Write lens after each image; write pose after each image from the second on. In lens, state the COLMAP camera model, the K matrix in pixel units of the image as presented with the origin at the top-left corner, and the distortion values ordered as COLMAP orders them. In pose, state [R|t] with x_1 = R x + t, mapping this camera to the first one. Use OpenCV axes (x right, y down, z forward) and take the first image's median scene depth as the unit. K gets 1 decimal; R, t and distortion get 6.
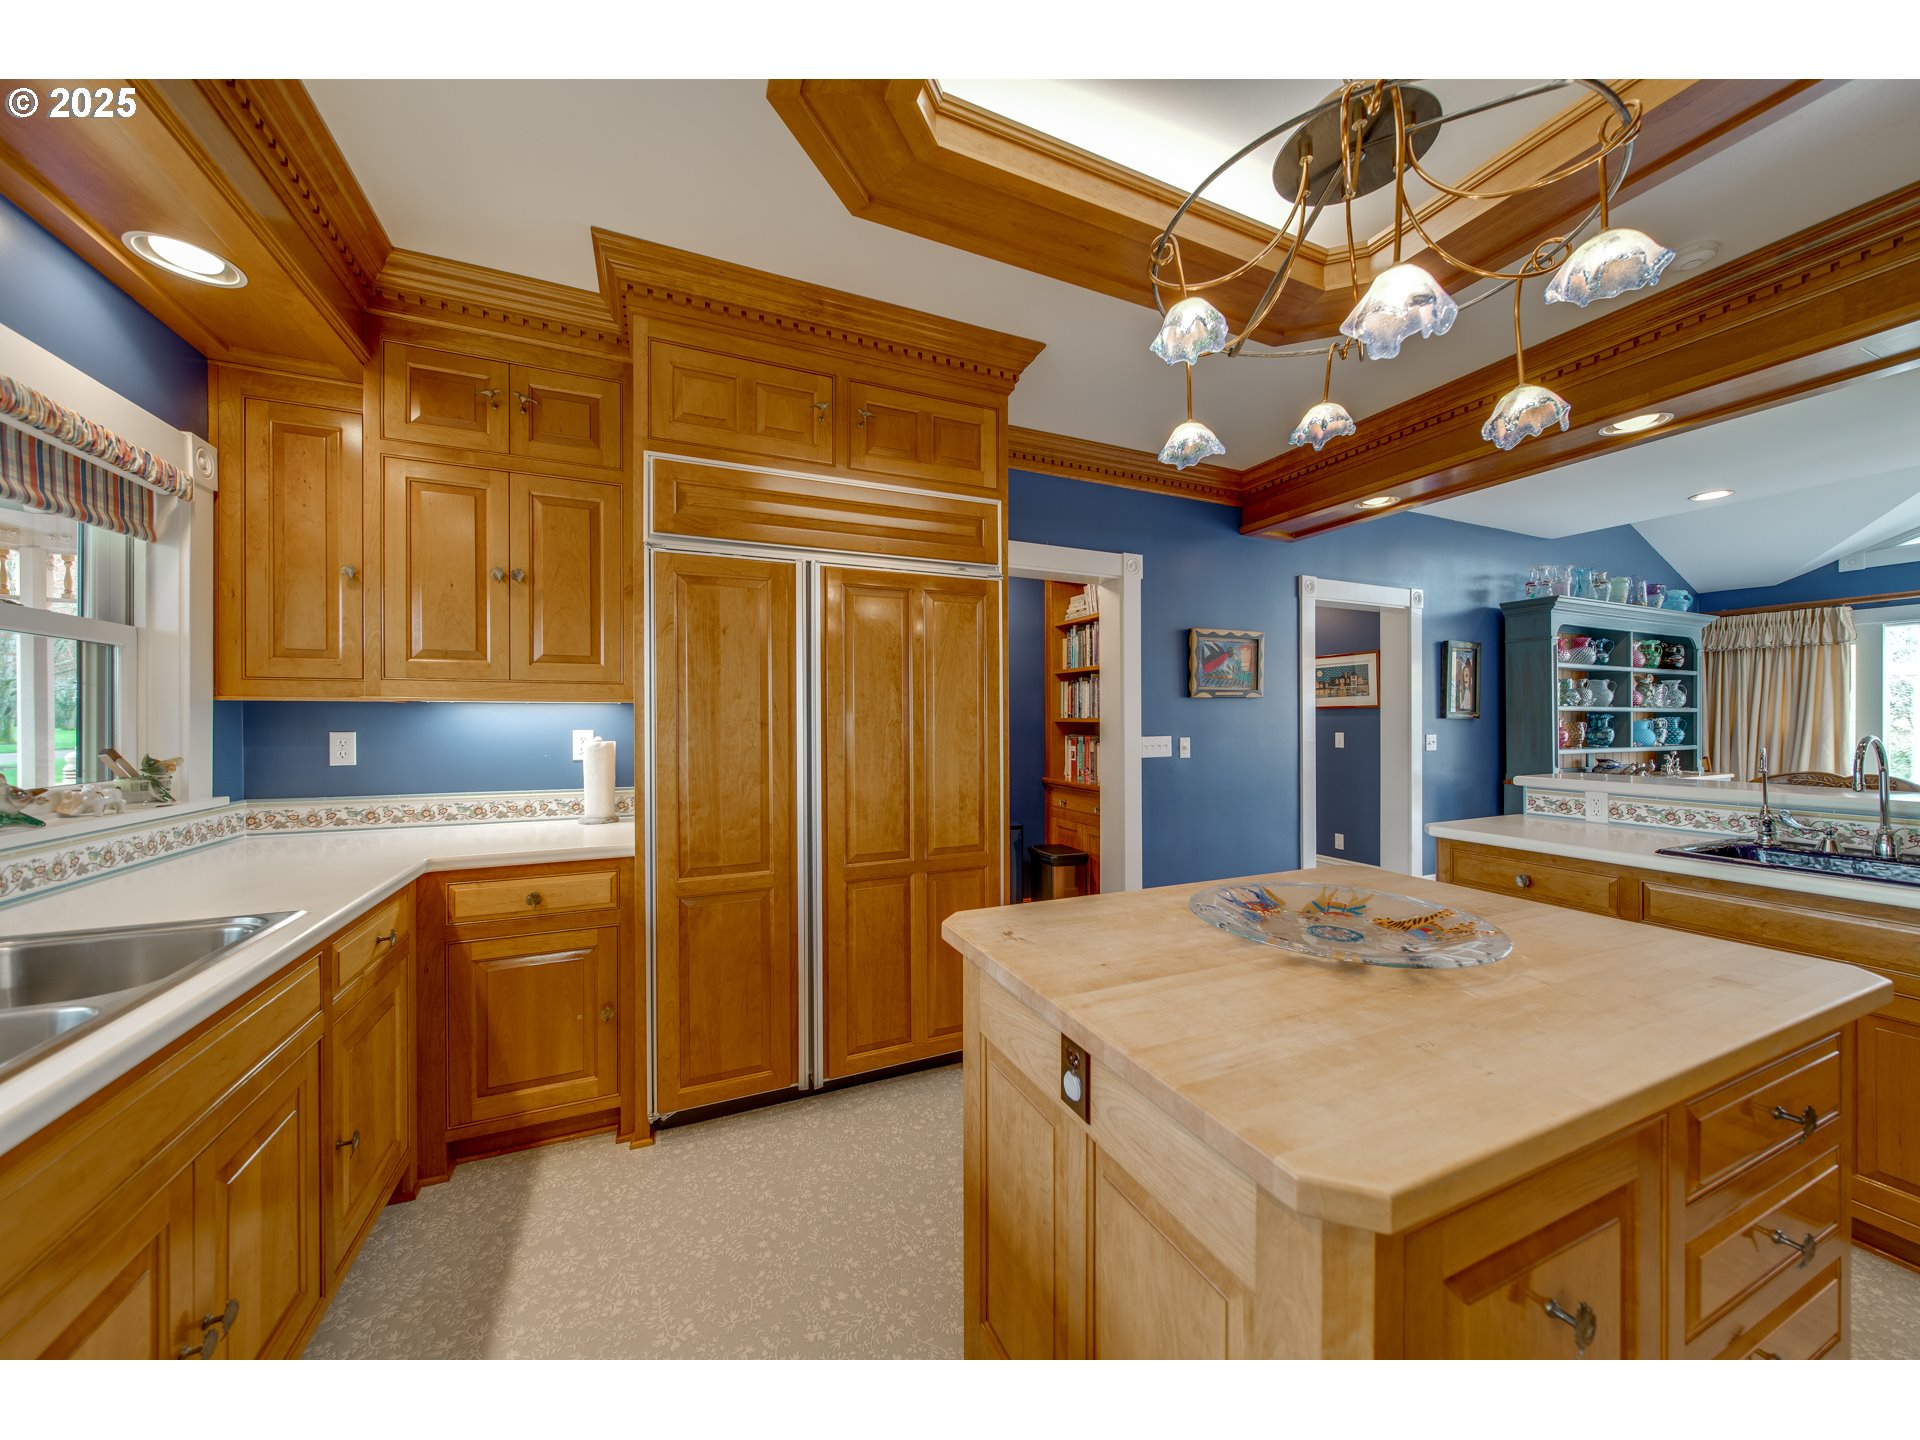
lens RADIAL K [[681.5, 0, 960.0], [0, 681.5, 720.0], [0, 0, 1]] dist [0.000587, 0.000010]
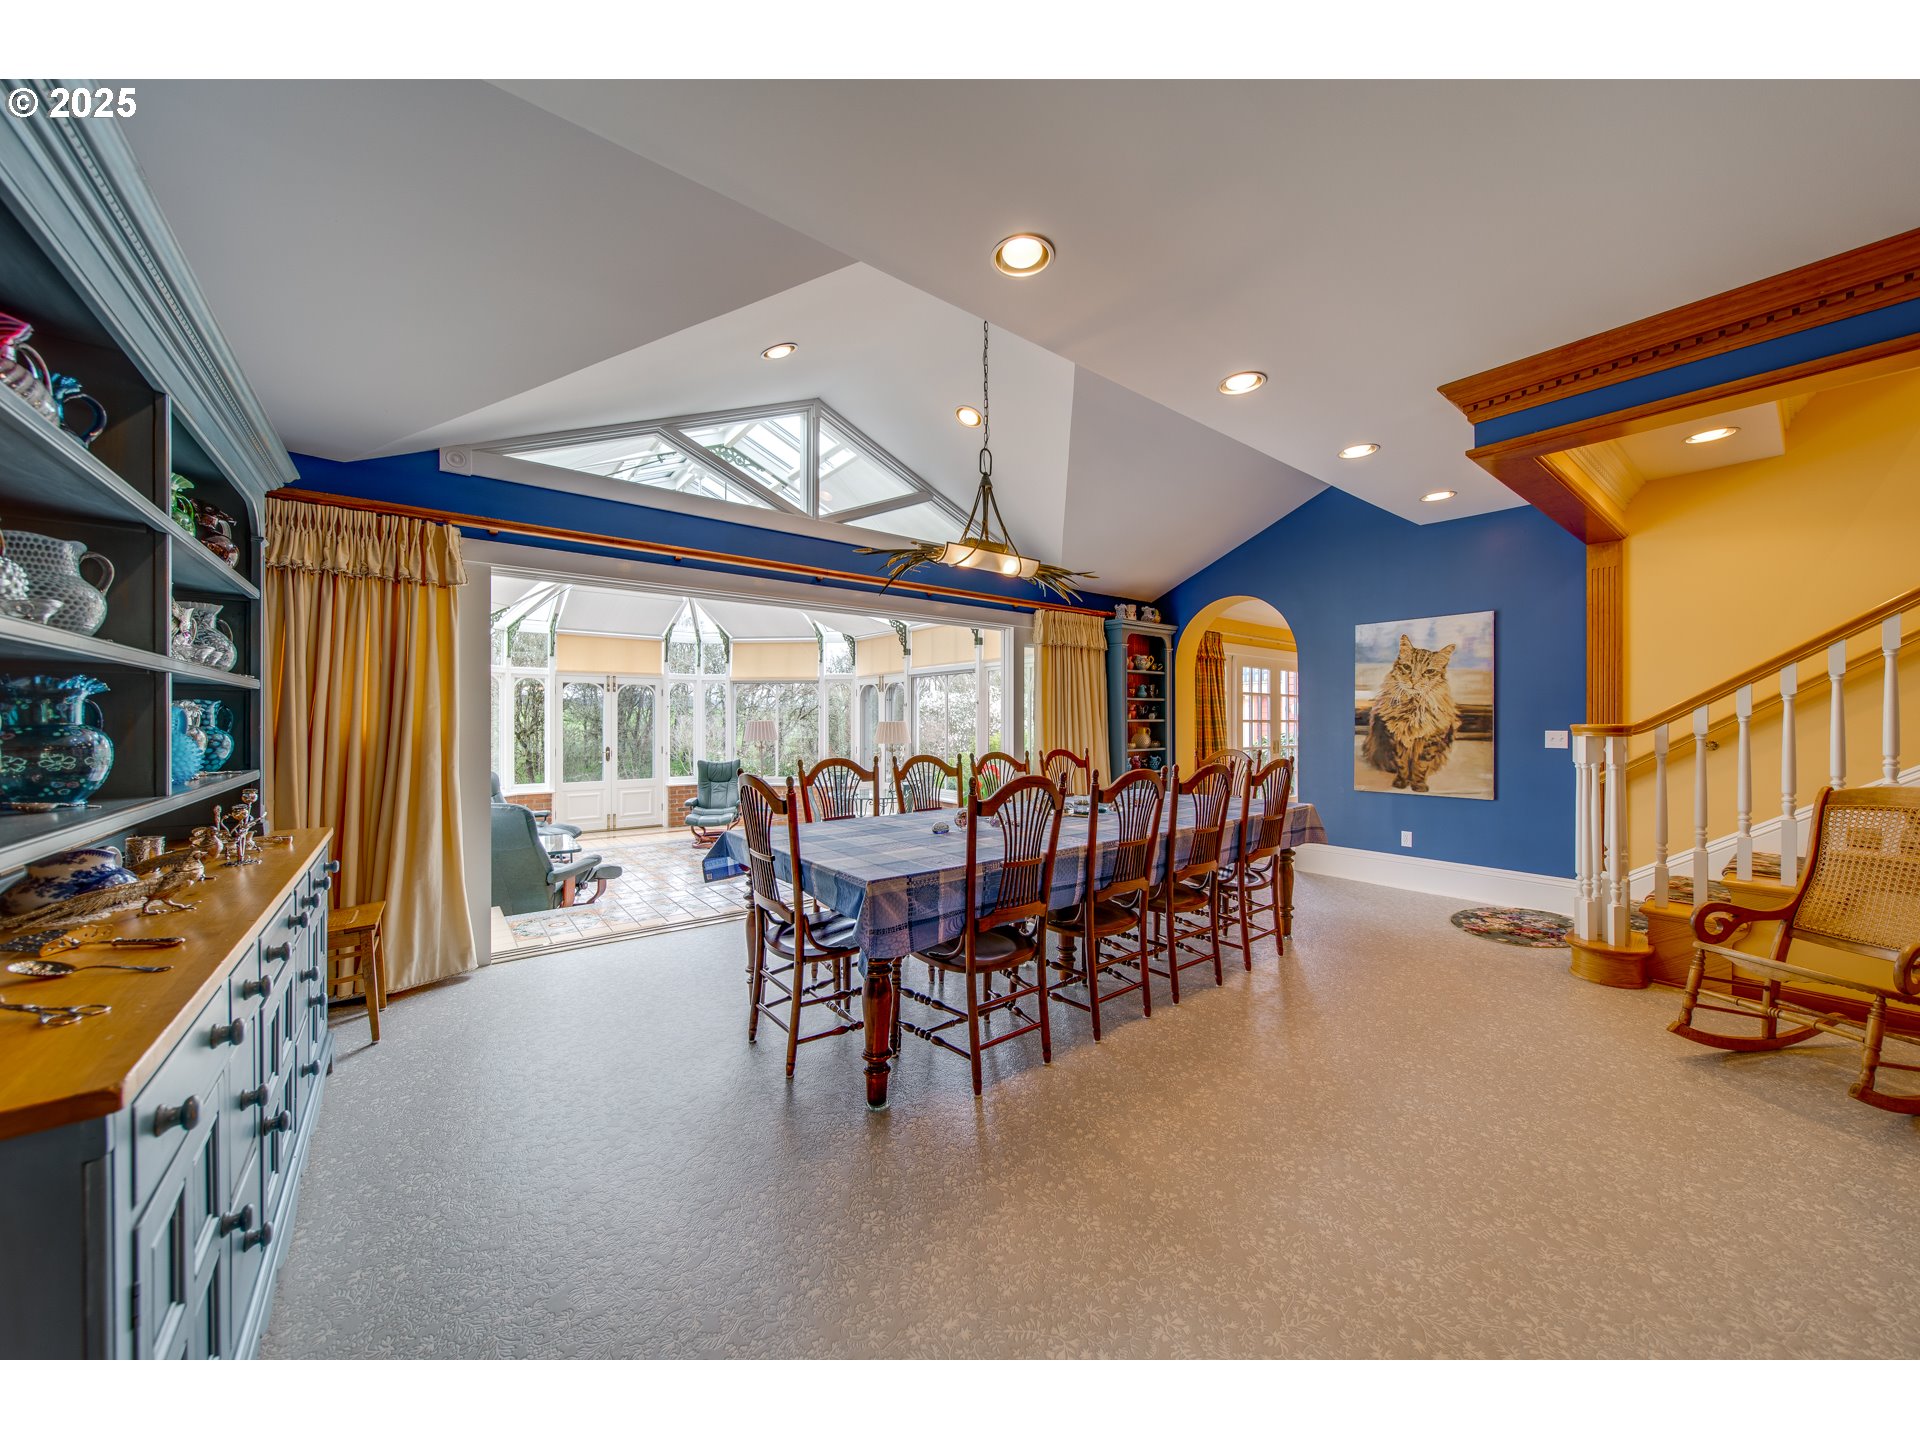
lens RADIAL K [[681.5, 0, 960.0], [0, 681.5, 720.0], [0, 0, 1]] dist [0.000587, 0.000010]
pose [[-0.249182, 0.001170, 0.968456, 0.578146], [0.004362, 0.999990, -0.000086, 0.008906], [-0.968447, 0.004203, -0.249185, 0.695519]]
